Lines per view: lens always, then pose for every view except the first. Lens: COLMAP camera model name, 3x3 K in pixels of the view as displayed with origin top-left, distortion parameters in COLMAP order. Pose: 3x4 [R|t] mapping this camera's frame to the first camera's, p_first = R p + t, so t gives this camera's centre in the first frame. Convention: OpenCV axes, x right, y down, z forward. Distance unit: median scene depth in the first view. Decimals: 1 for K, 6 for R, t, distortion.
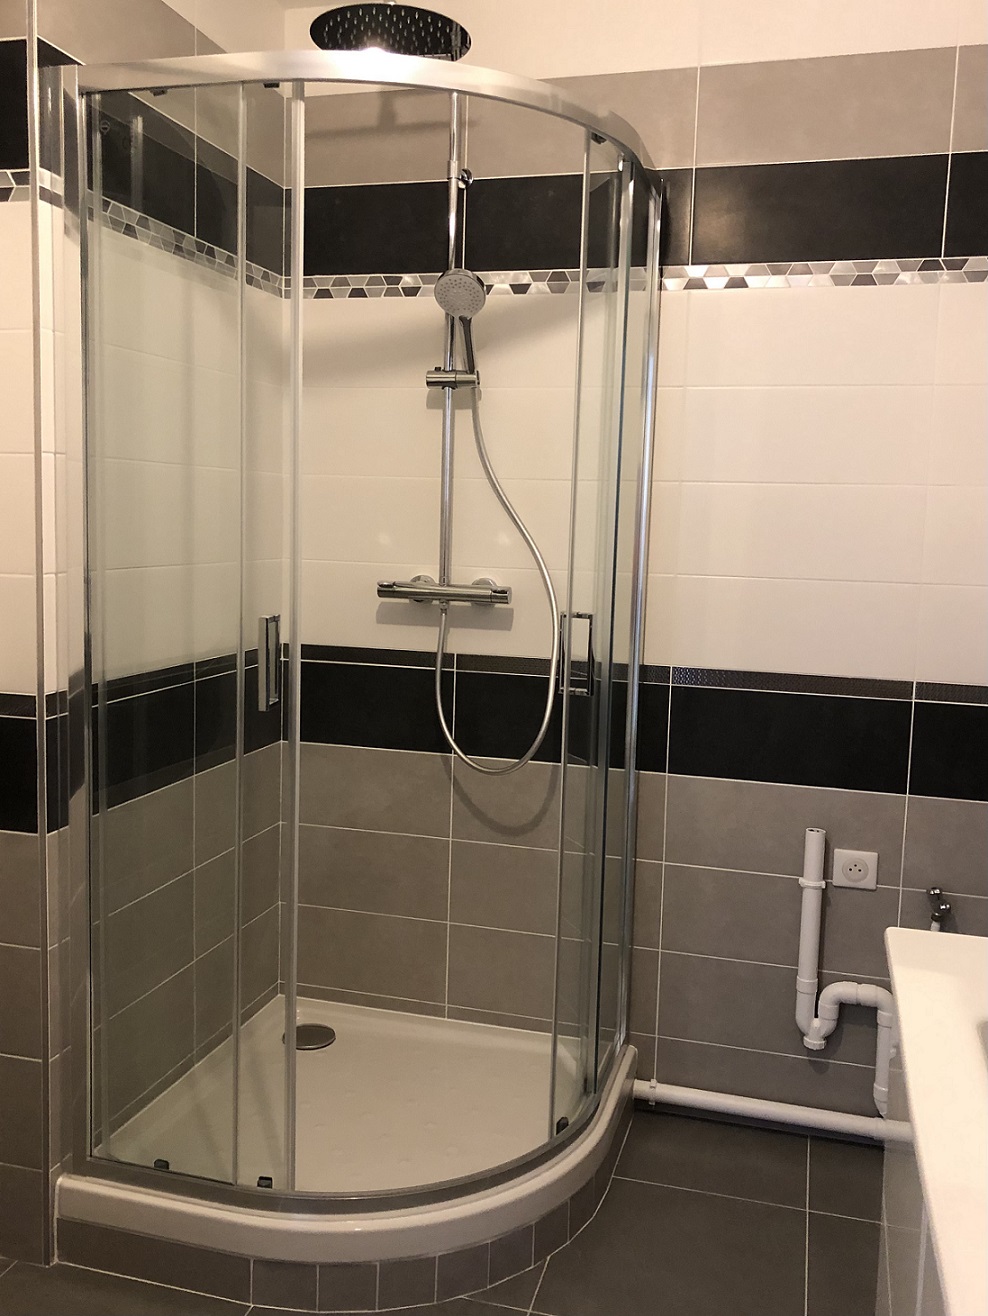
lens RADIAL K [[1189.0, 0, 495.0], [0, 1189.0, 647.1], [0, 0, 1]] dist [0.004630, 0.006293]
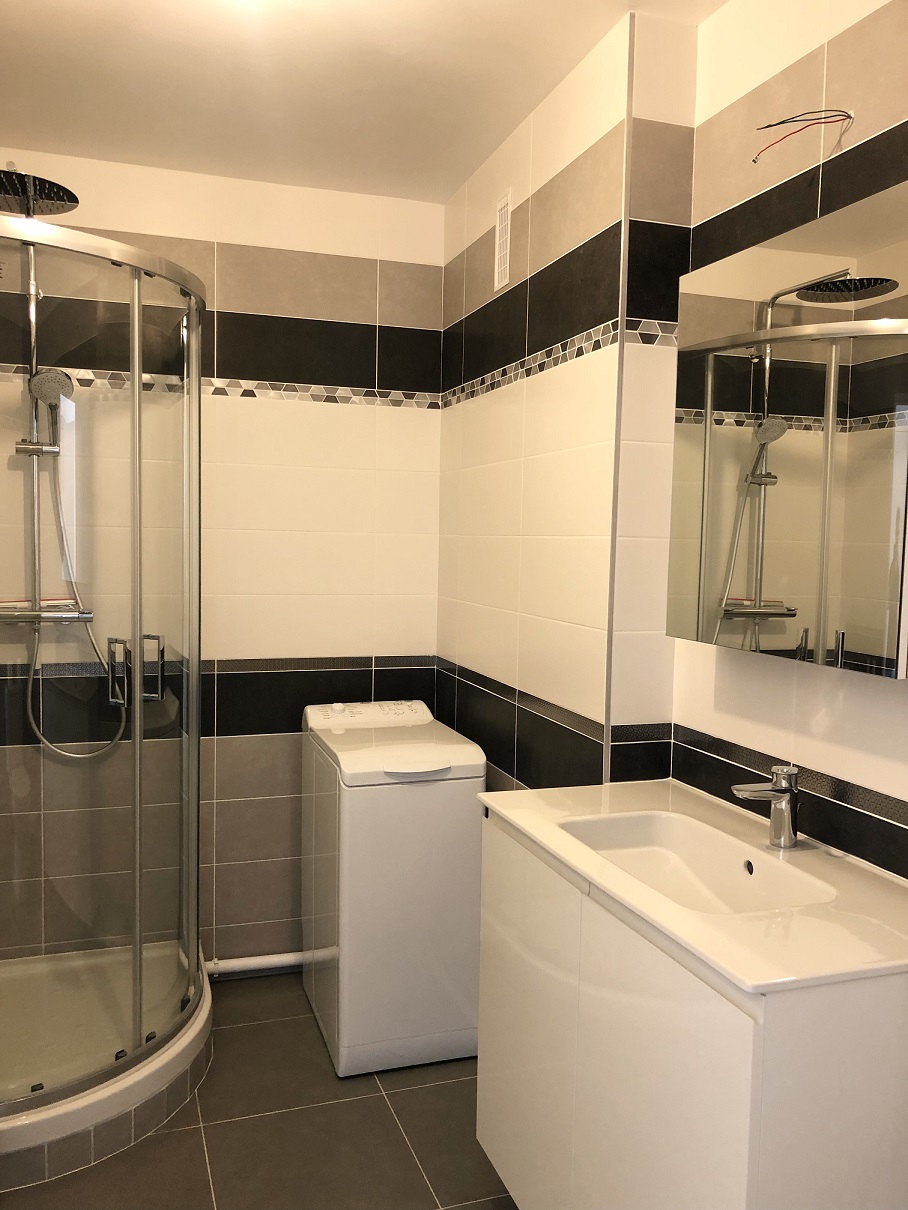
lens RADIAL K [[986.6, 0, 454.0], [0, 986.6, 610.0], [0, 0, 1]] dist [0.056327, -0.036023]
pose [[0.824427, -0.051481, 0.563622, -0.287111], [0.068328, 0.997624, -0.008823, -0.013515], [-0.561828, 0.045785, 0.825986, -0.131491]]
